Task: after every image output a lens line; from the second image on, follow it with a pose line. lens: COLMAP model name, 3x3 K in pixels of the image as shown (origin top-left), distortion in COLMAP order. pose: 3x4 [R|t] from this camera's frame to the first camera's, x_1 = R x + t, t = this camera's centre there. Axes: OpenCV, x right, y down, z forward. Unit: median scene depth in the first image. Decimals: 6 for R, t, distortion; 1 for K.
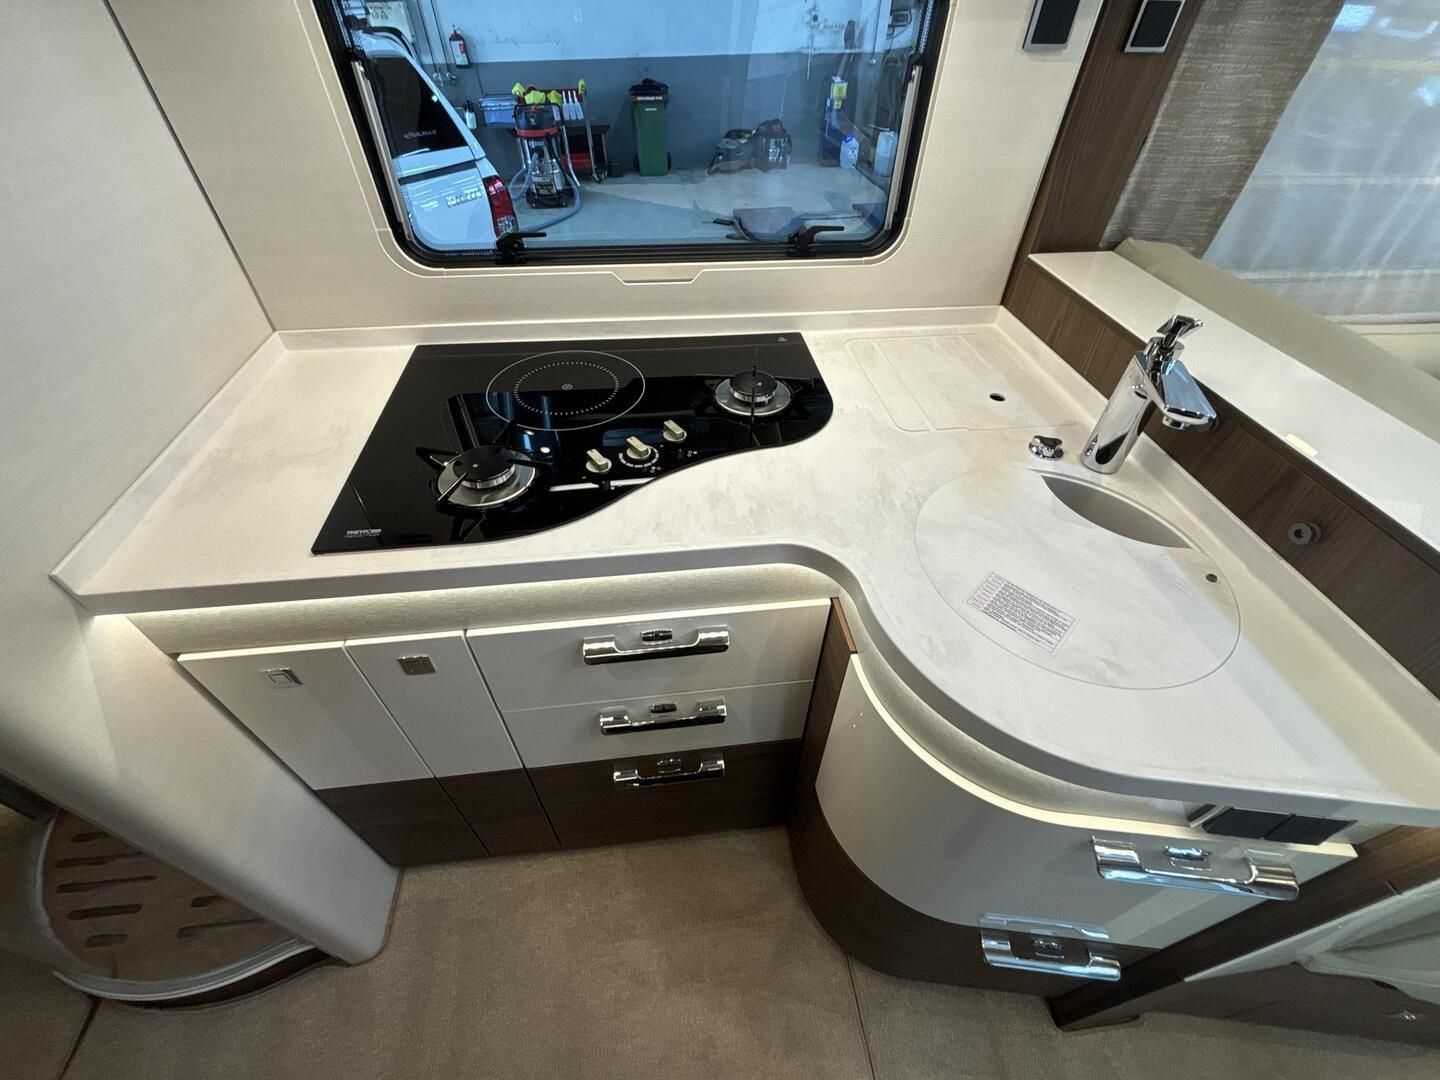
lens RADIAL K [[589.8, 0, 720.0], [0, 589.8, 540.0], [0, 0, 1]] dist [-0.000529, -0.000139]
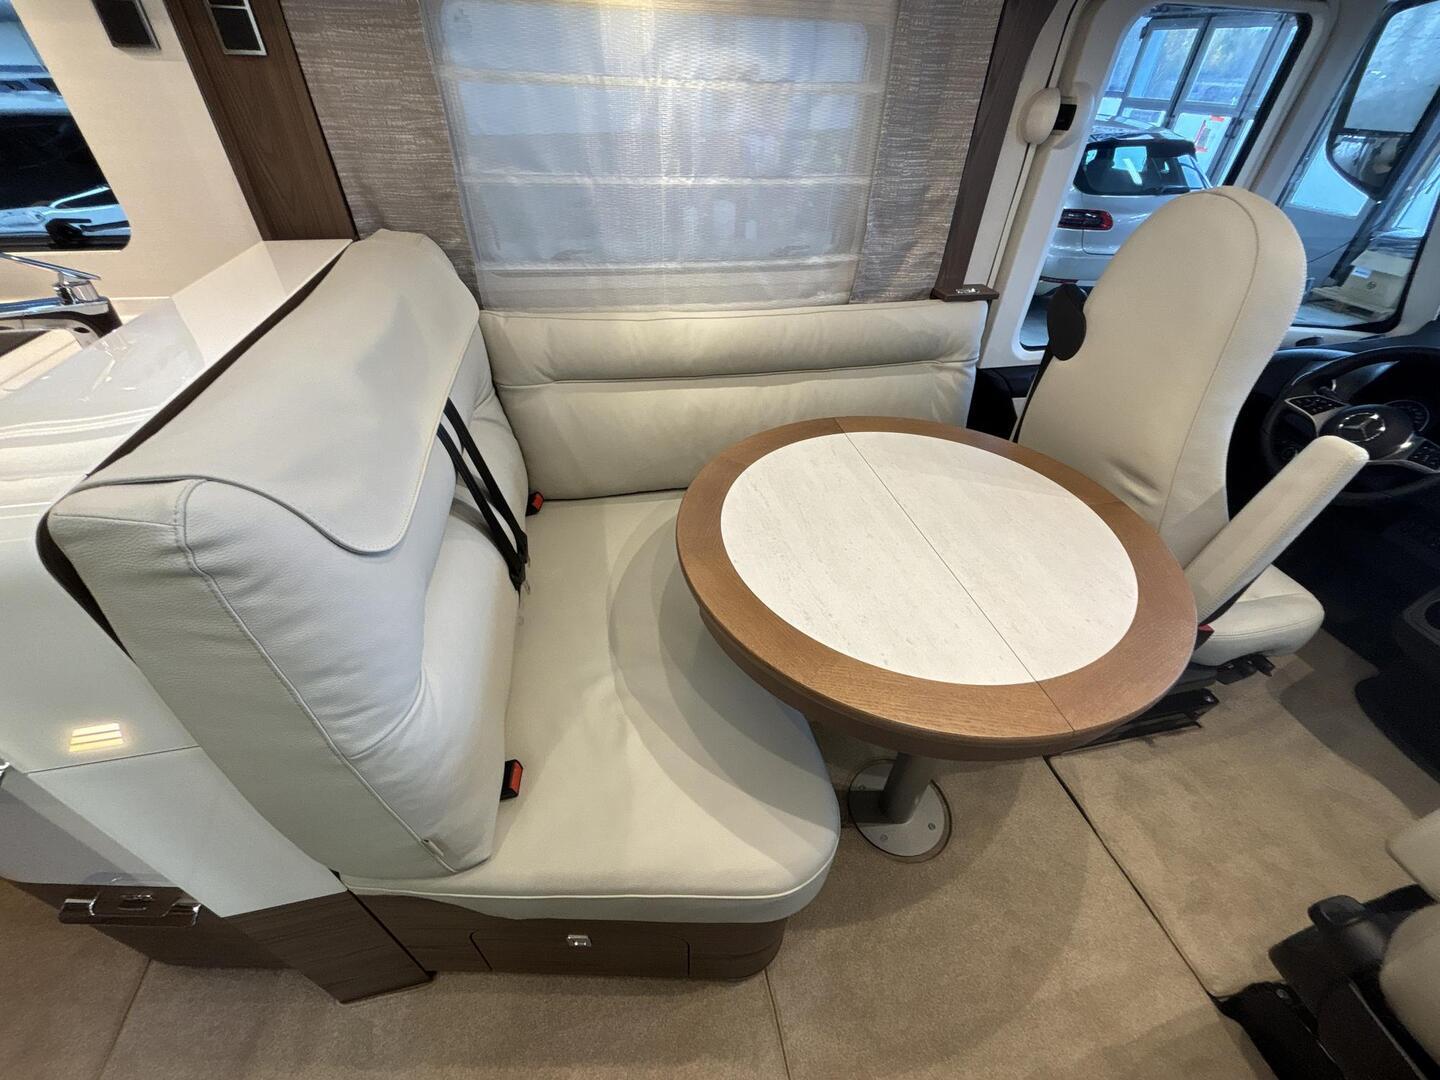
lens RADIAL K [[579.8, 0, 721.2], [0, 579.8, 540.1], [0, 0, 1]] dist [-0.000339, 0.000067]
pose [[0.995737, -0.043874, 0.081140, 0.387931], [0.049048, 0.996814, -0.062905, 0.049411], [-0.078122, 0.066617, 0.994716, -0.022924]]
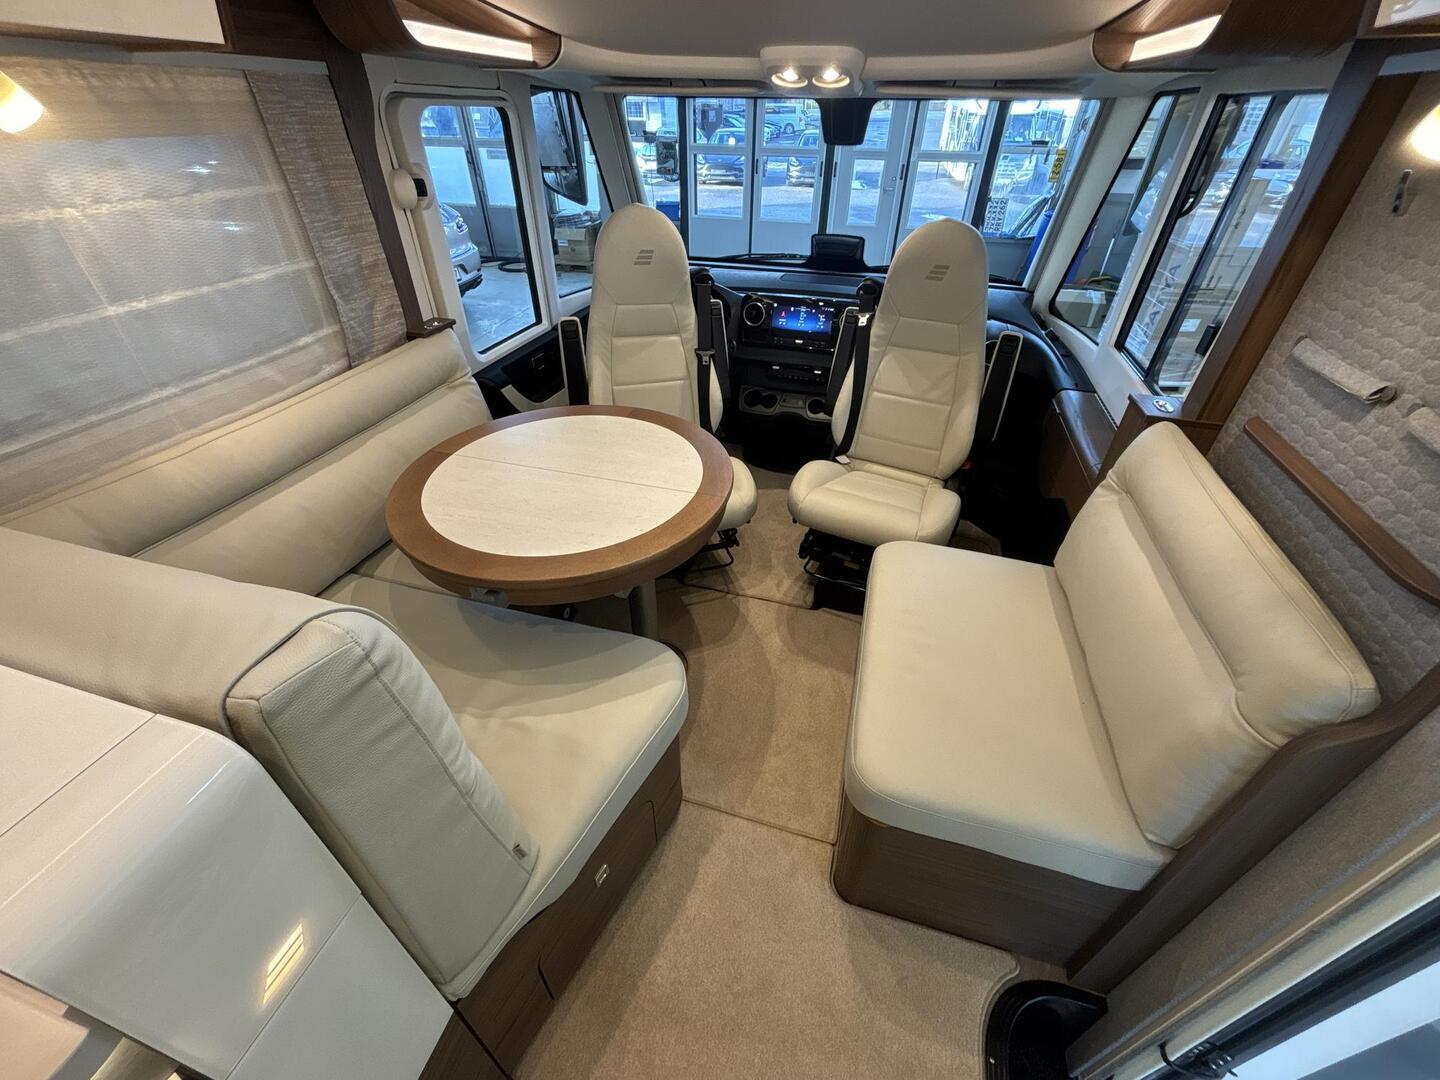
lens RADIAL K [[579.8, 0, 721.2], [0, 579.8, 540.1], [0, 0, 1]] dist [-0.000339, 0.000067]
pose [[0.392290, -0.553379, 0.734766, 0.215222], [0.625122, 0.746371, 0.228368, 0.038129], [-0.674782, 0.369732, 0.638723, -0.067913]]
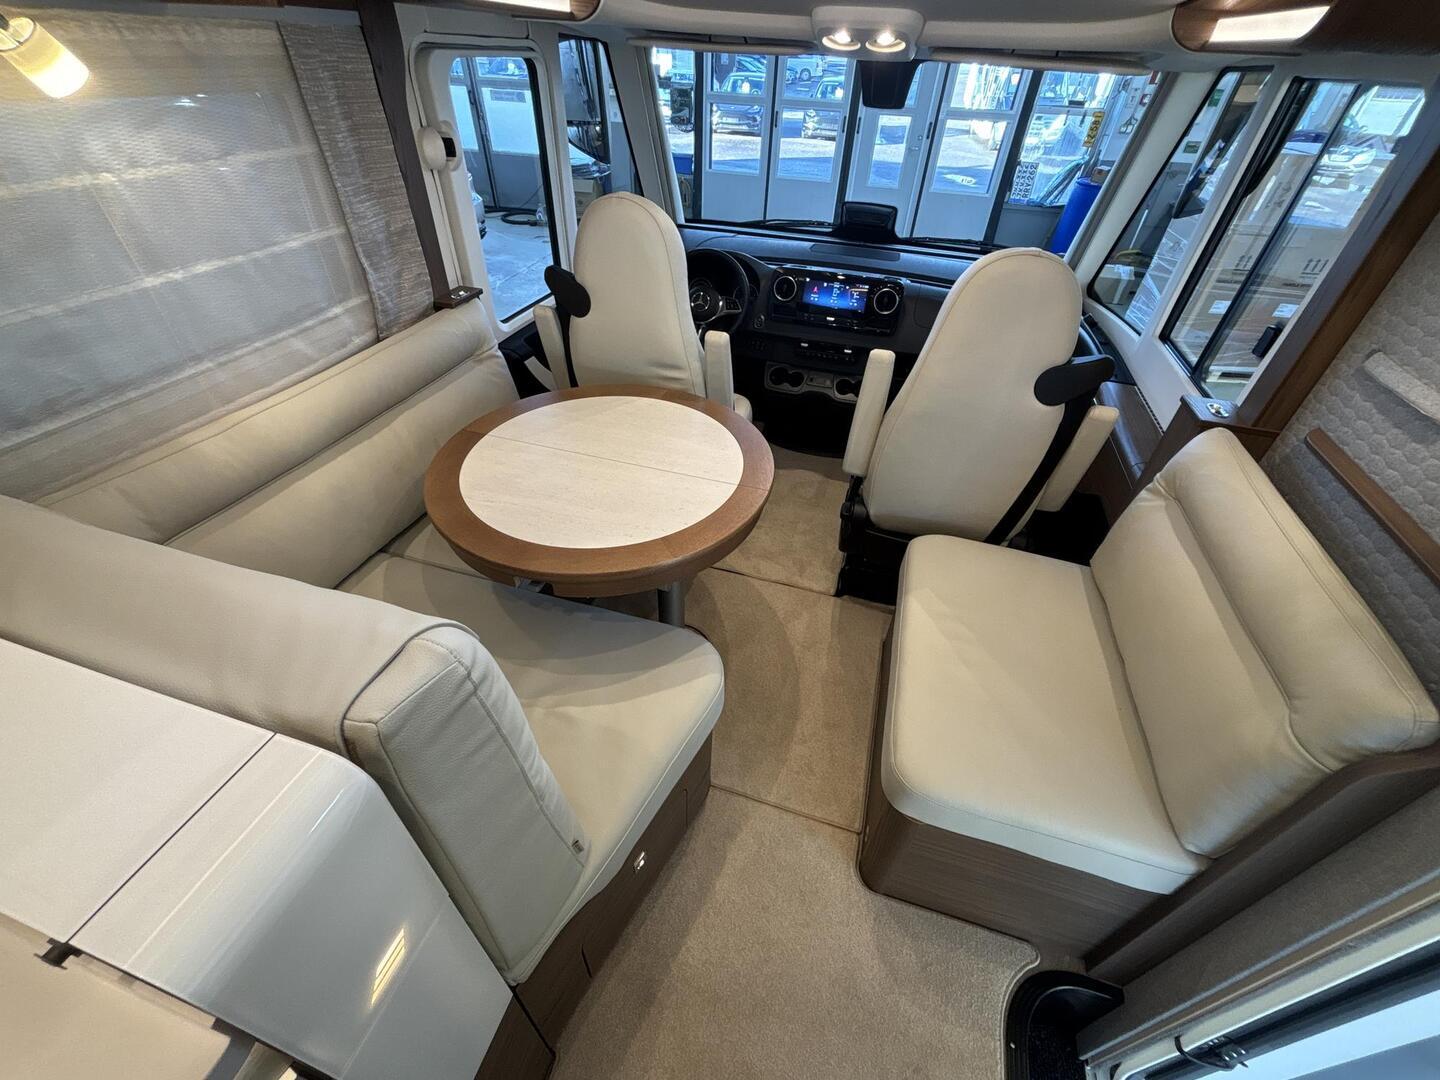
lens RADIAL K [[589.8, 0, 720.0], [0, 589.8, 540.0], [0, 0, 1]] dist [-0.000529, -0.000139]
pose [[0.407319, -0.581161, 0.704516, 0.211504], [0.600943, 0.751433, 0.272426, 0.006119], [-0.687720, 0.312410, 0.655318, -0.054673]]
